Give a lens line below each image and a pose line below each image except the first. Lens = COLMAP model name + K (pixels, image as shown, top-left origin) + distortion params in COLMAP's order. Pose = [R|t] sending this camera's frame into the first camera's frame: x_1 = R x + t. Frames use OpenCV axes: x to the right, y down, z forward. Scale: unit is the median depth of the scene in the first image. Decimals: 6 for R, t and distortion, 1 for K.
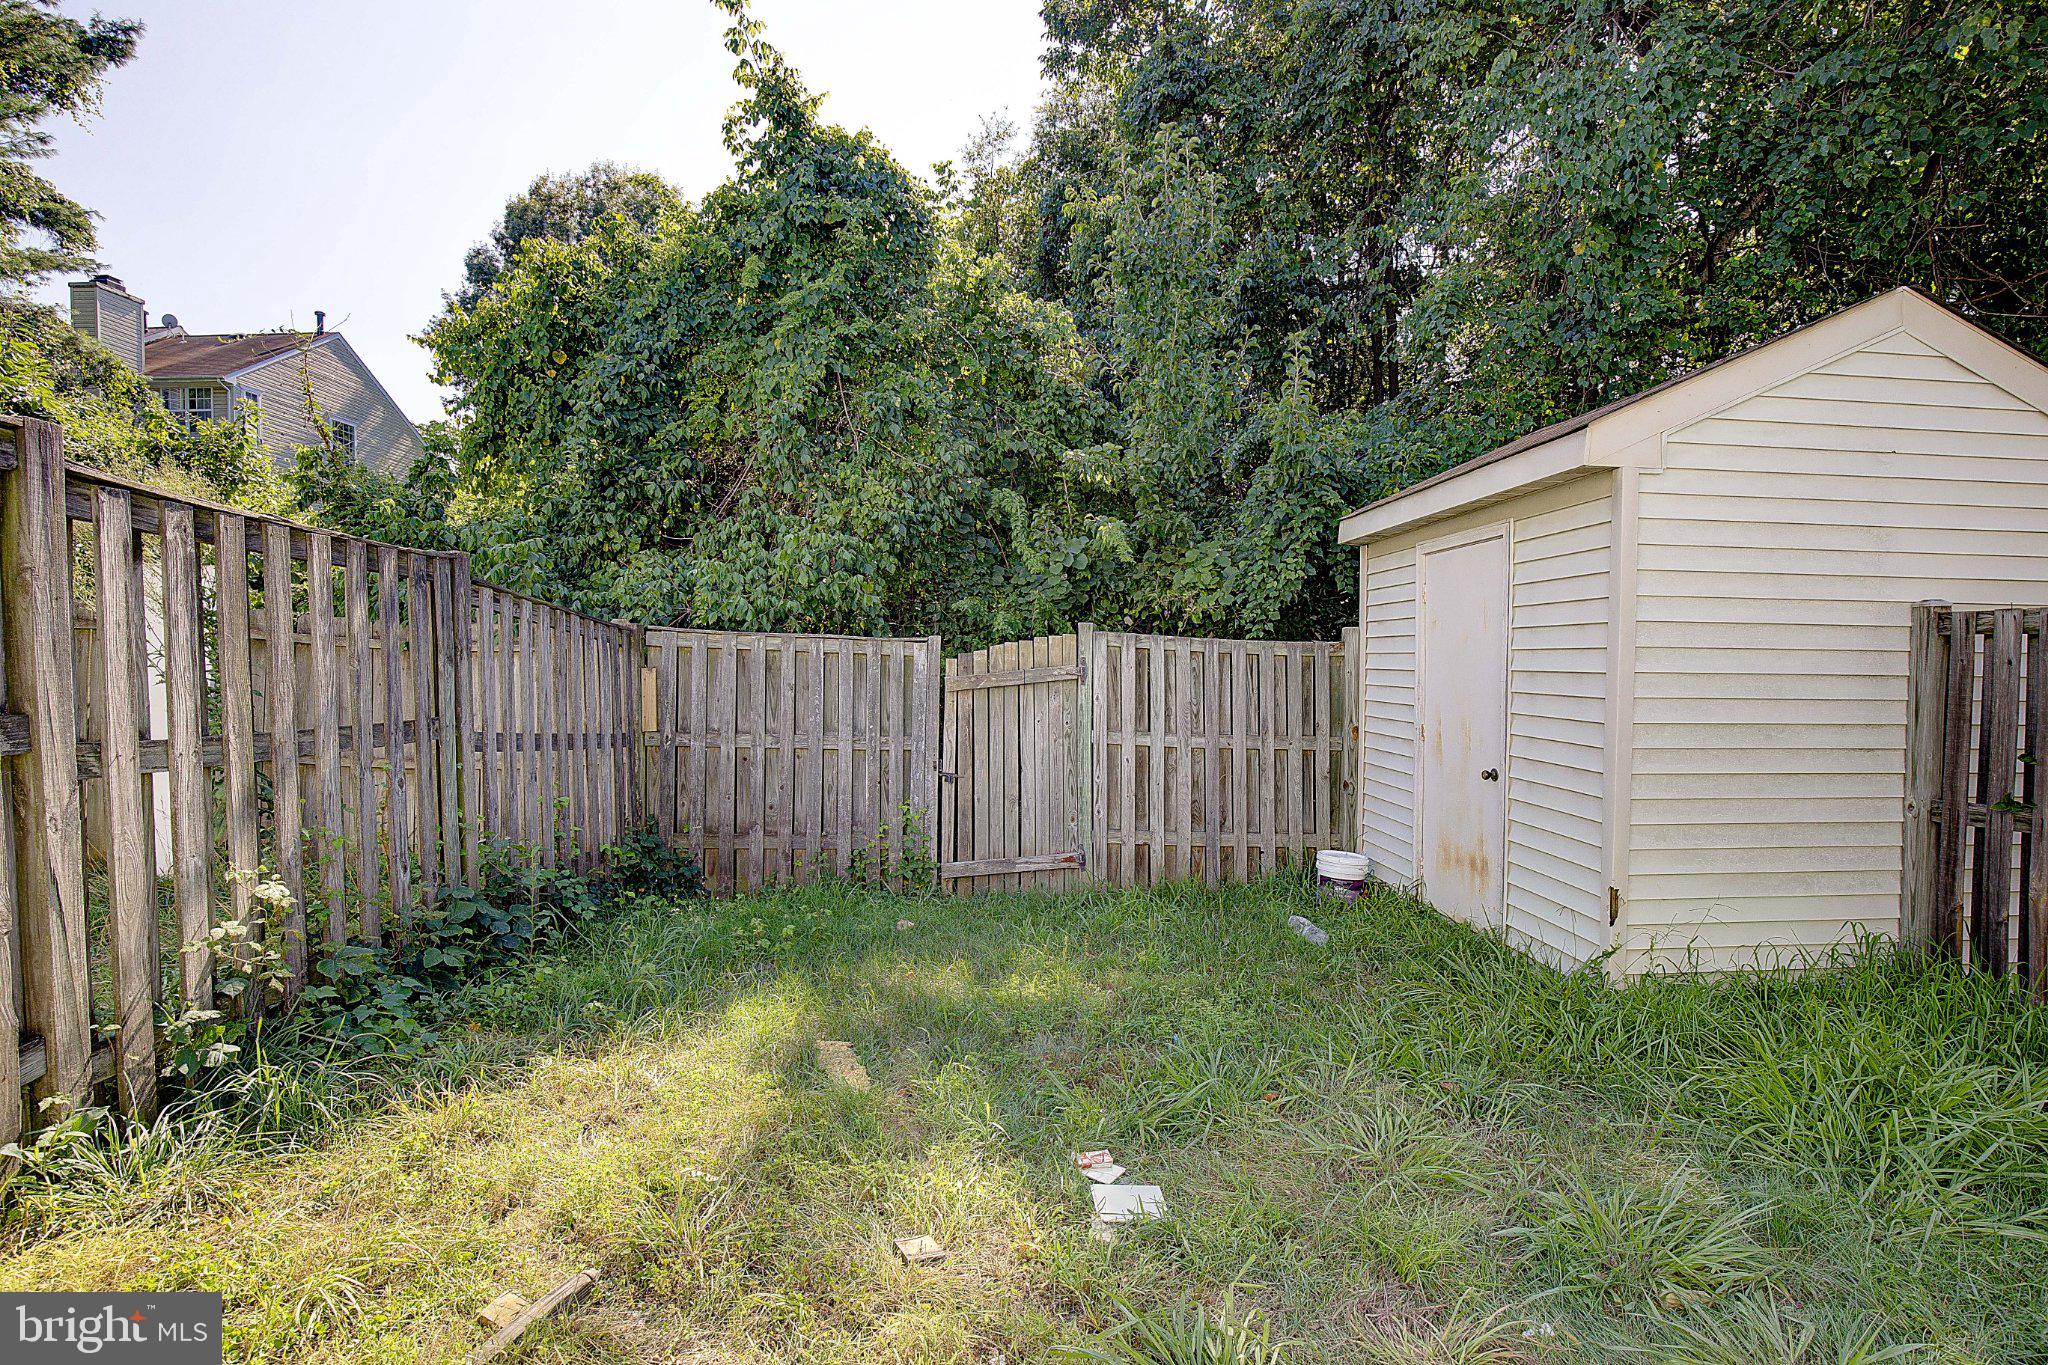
lens RADIAL K [[936.6, 0, 1034.3], [0, 936.6, 693.8], [0, 0, 1]] dist [-0.034110, 0.008727]
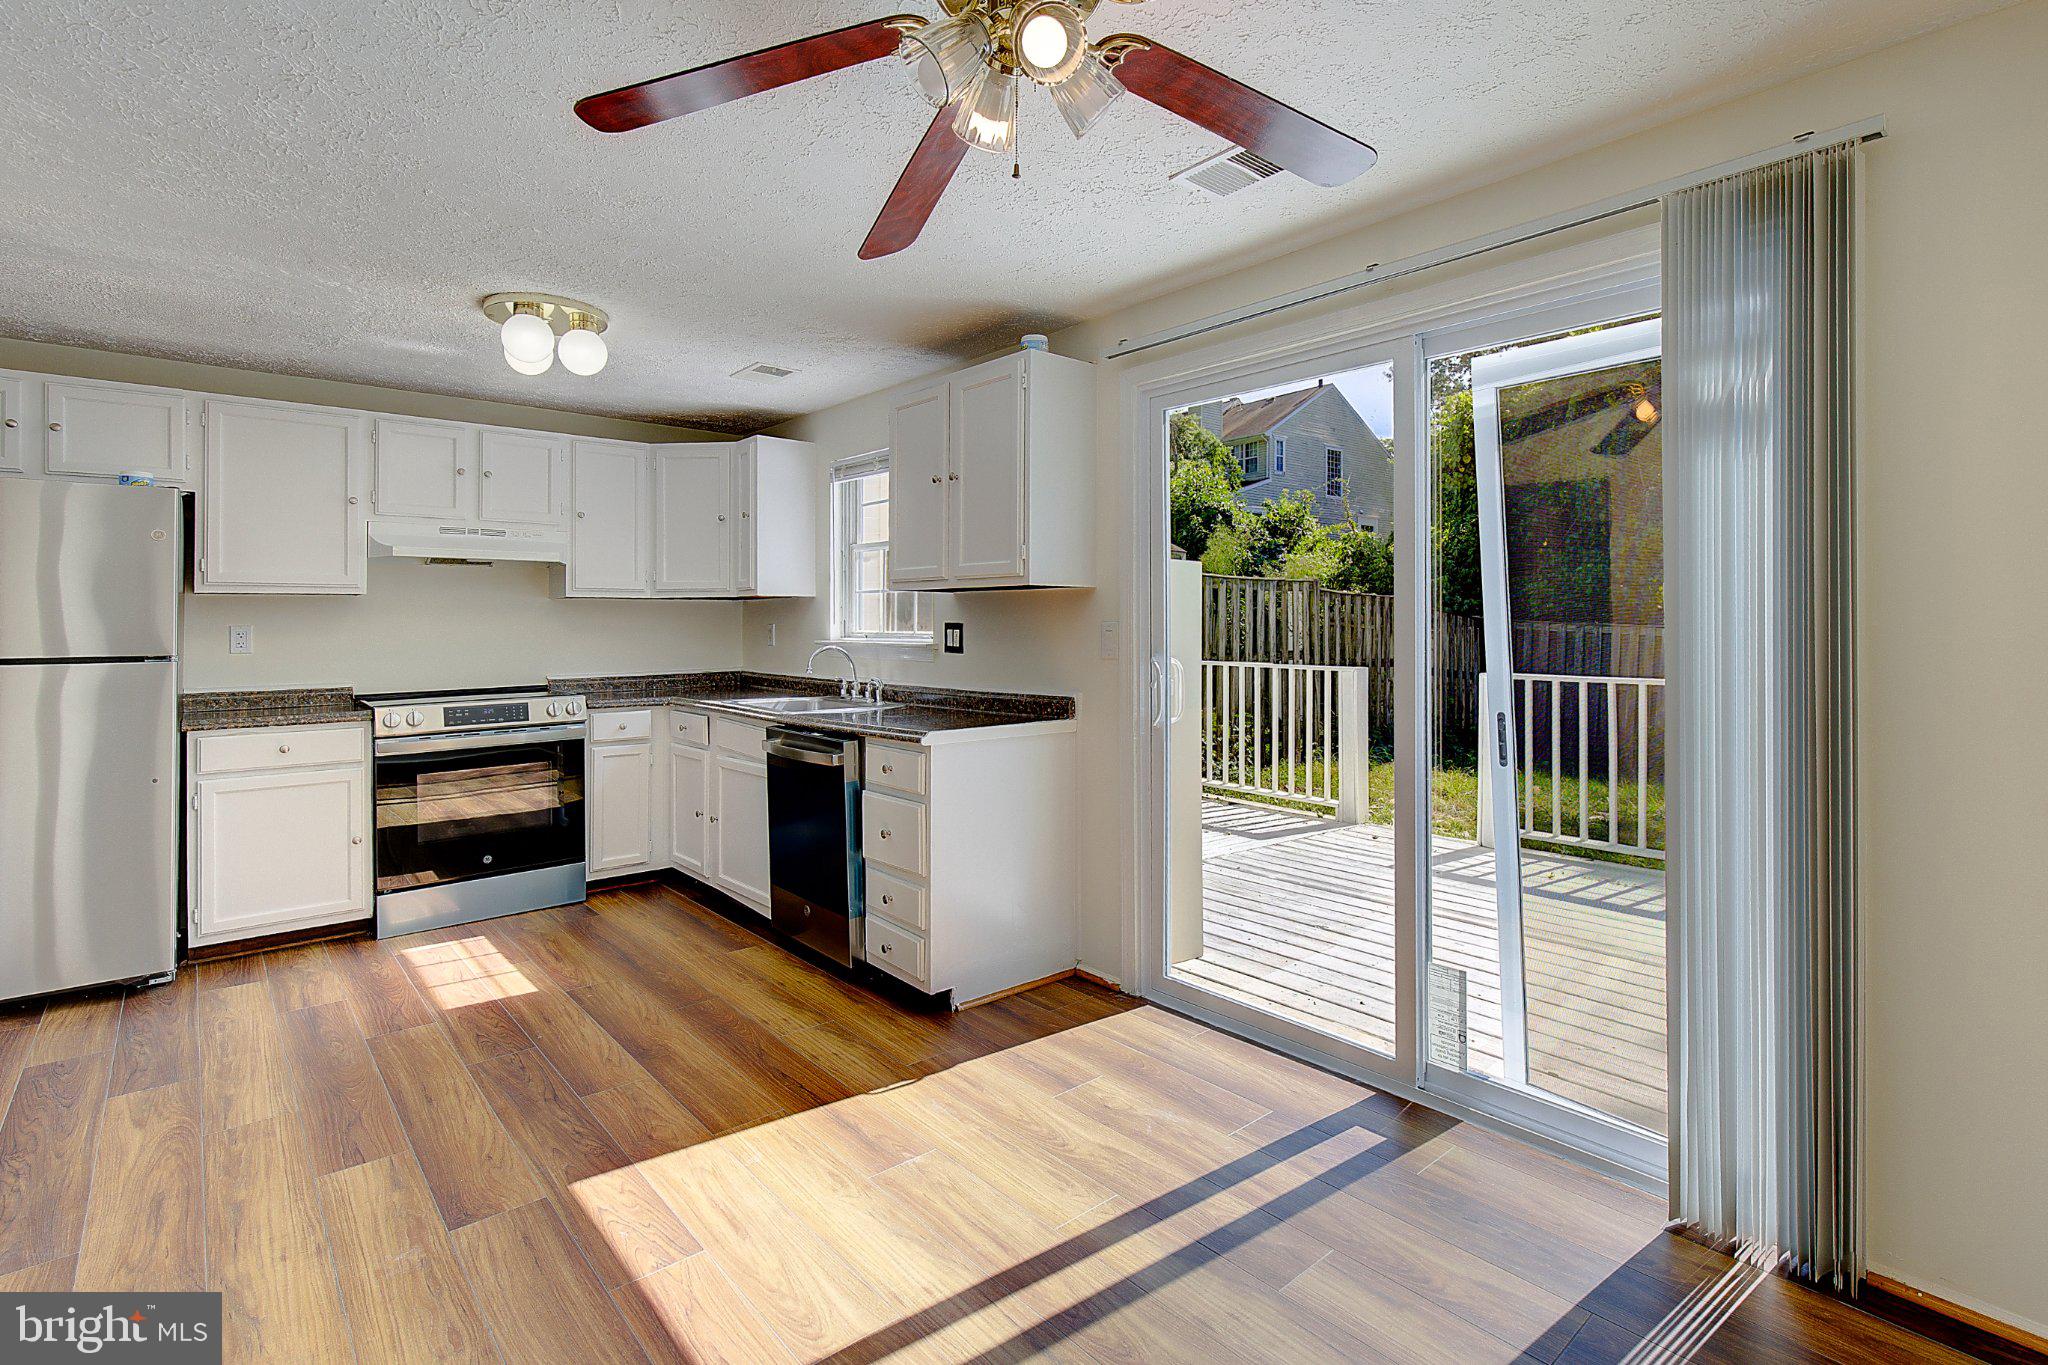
lens RADIAL K [[1013.0, 0, 1076.3], [0, 1013.0, 619.7], [0, 0, 1]] dist [0.001483, 0.000075]
pose [[0.638502, -0.005522, -0.769600, 0.539844], [-0.031946, 0.998922, -0.033671, 0.023673], [0.768957, 0.046085, 0.637638, -0.850682]]
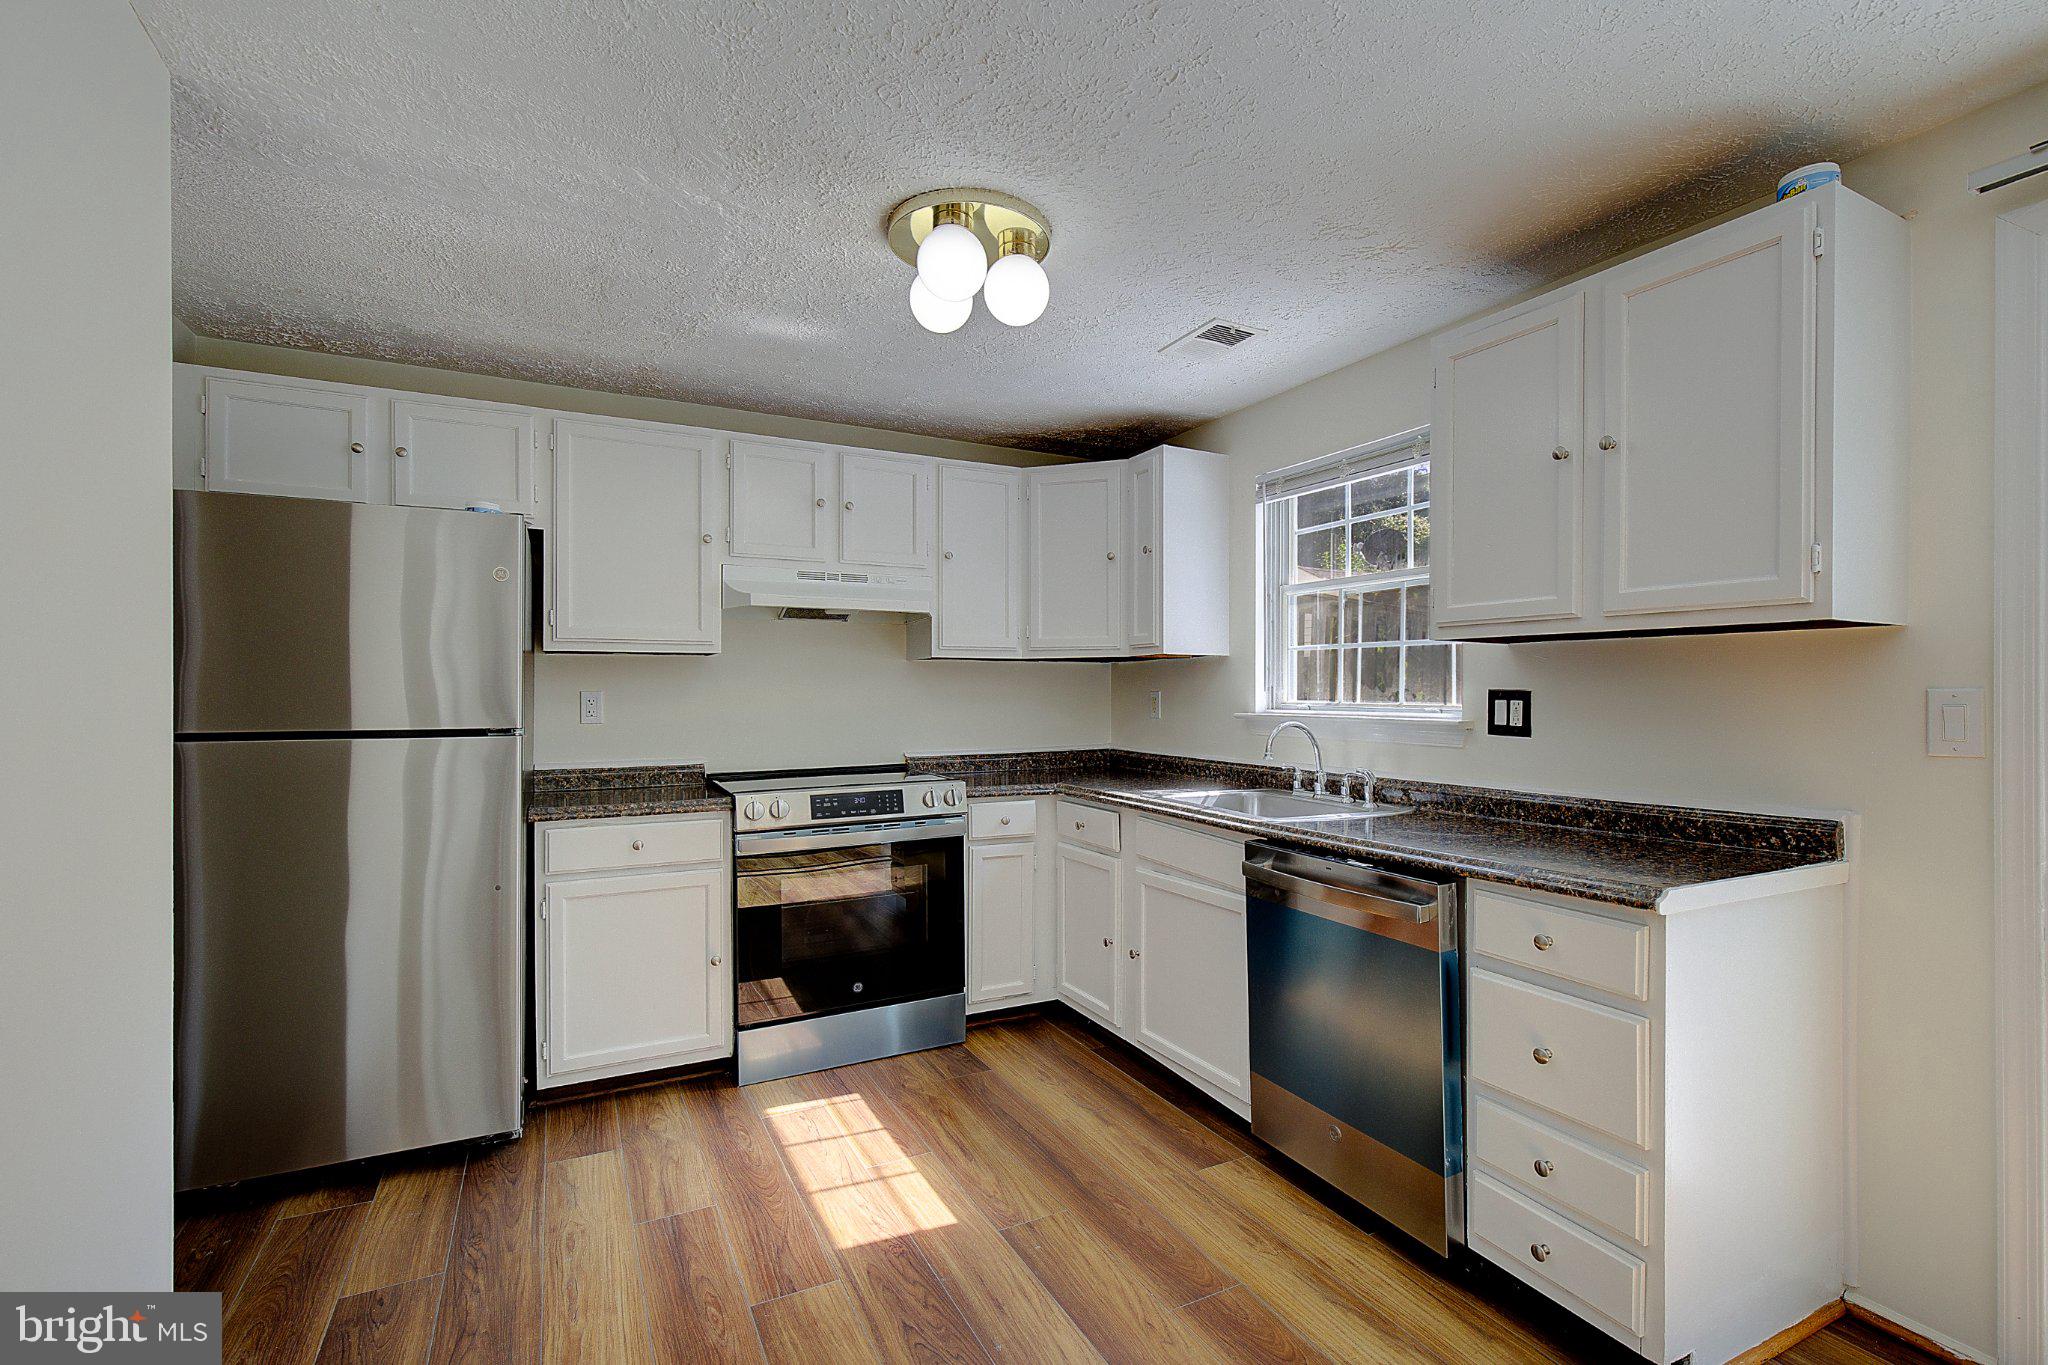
lens RADIAL K [[947.7, 0, 1034.5], [0, 947.7, 701.3], [0, 0, 1]] dist [0.001143, -0.000010]
pose [[0.426224, 0.008607, -0.904577, 0.265888], [-0.042800, 0.999027, -0.010662, 0.023816], [0.903604, 0.043260, 0.426178, -0.849374]]
